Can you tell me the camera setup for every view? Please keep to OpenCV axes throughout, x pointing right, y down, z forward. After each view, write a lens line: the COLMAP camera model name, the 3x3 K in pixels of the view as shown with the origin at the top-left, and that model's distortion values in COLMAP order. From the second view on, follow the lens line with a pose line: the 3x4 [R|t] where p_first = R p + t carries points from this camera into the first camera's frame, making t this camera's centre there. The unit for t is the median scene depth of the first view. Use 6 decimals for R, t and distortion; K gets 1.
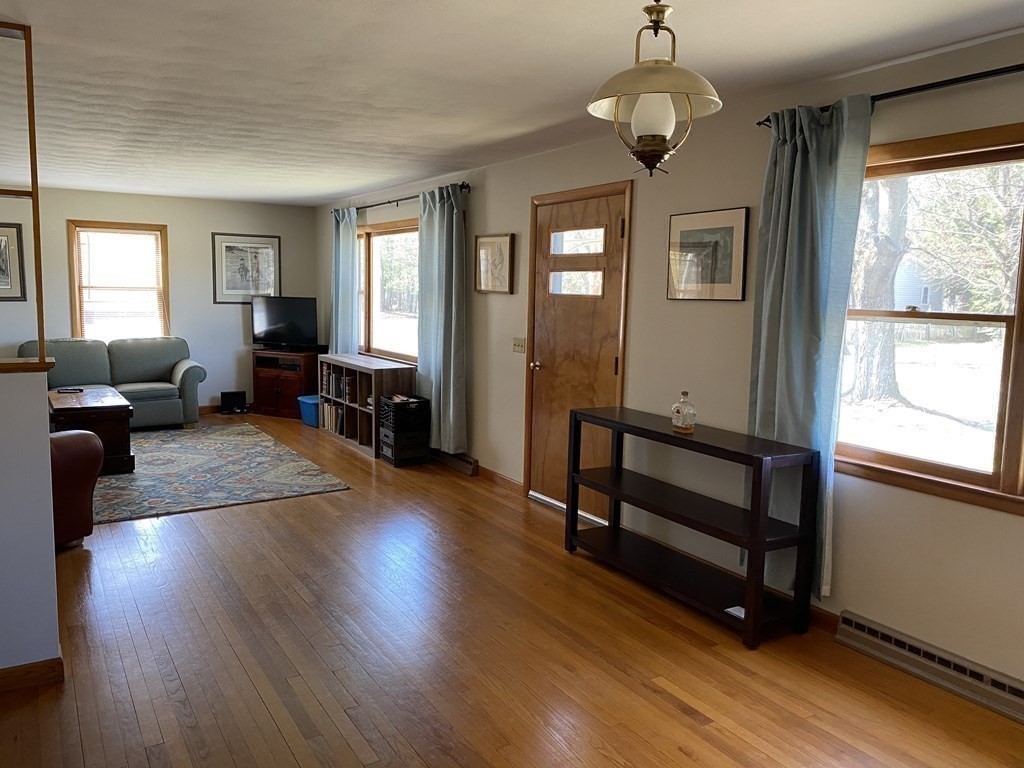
lens RADIAL K [[774.5, 0, 509.9], [0, 774.5, 371.3], [0, 0, 1]] dist [0.078485, -0.112992]
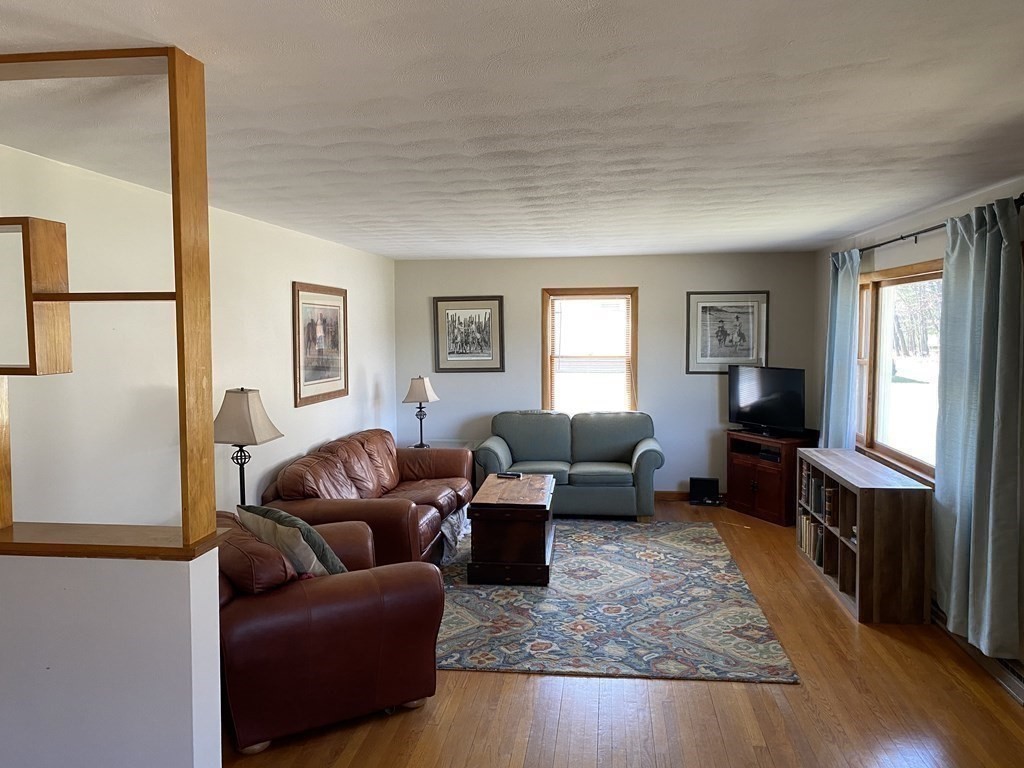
lens RADIAL K [[774.5, 0, 509.9], [0, 774.5, 371.3], [0, 0, 1]] dist [0.078485, -0.112992]
pose [[0.777293, 0.014177, -0.628979, 0.010903], [-0.048362, 0.998134, -0.037269, -0.053586], [0.627277, 0.059388, 0.776529, 0.237336]]
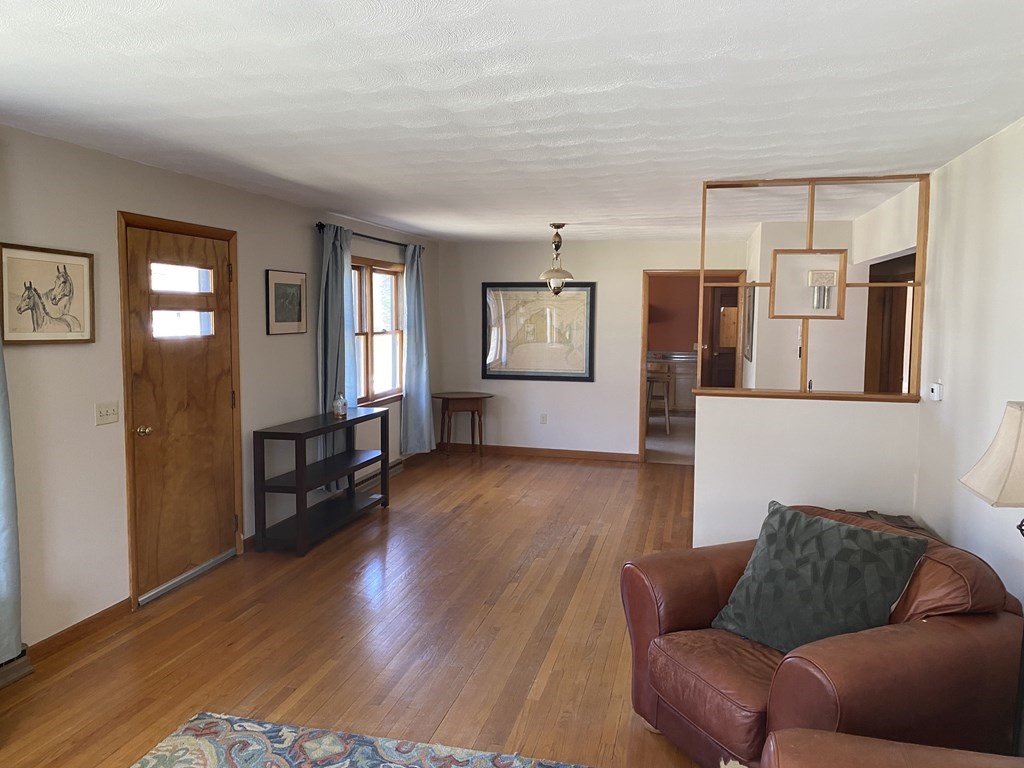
lens RADIAL K [[774.5, 0, 509.9], [0, 774.5, 371.3], [0, 0, 1]] dist [0.078485, -0.112992]
pose [[-0.701025, -0.076990, 0.708968, -0.528692], [0.055634, 0.985221, 0.162001, -0.117877], [-0.710963, 0.153009, -0.686382, 0.864383]]
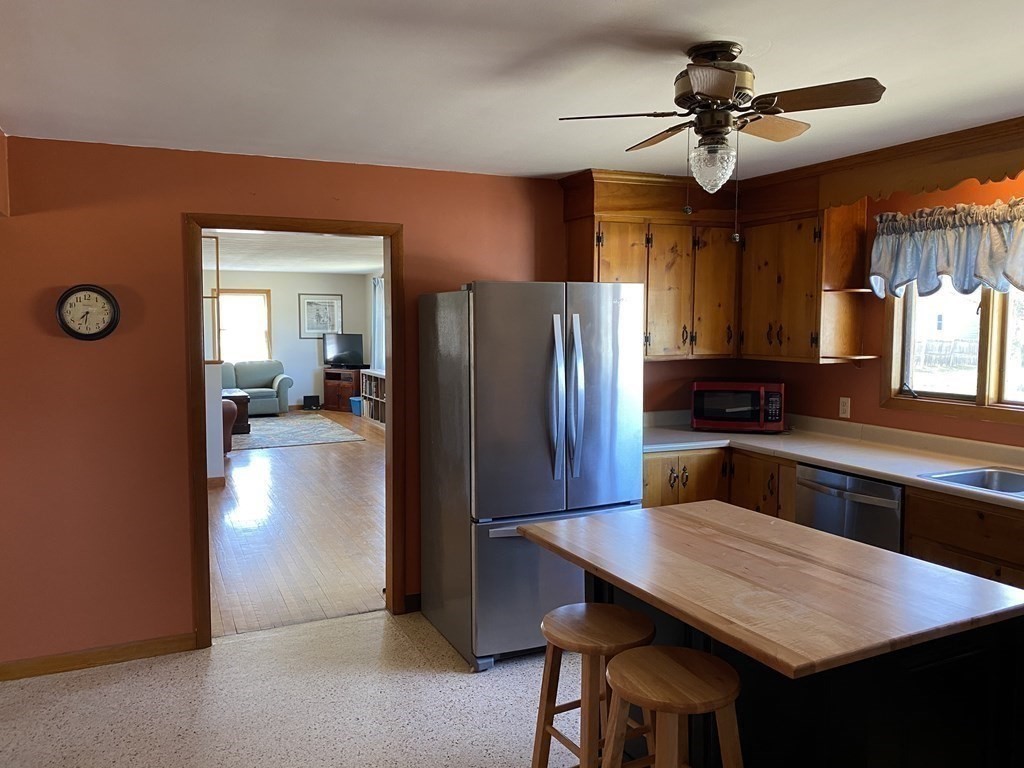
lens RADIAL K [[774.5, 0, 509.9], [0, 774.5, 371.3], [0, 0, 1]] dist [0.078485, -0.112992]
pose [[0.992354, -0.011968, -0.122842, 0.249650], [0.006581, 0.999003, -0.044162, 0.054178], [0.123248, 0.043016, 0.991443, -0.529498]]
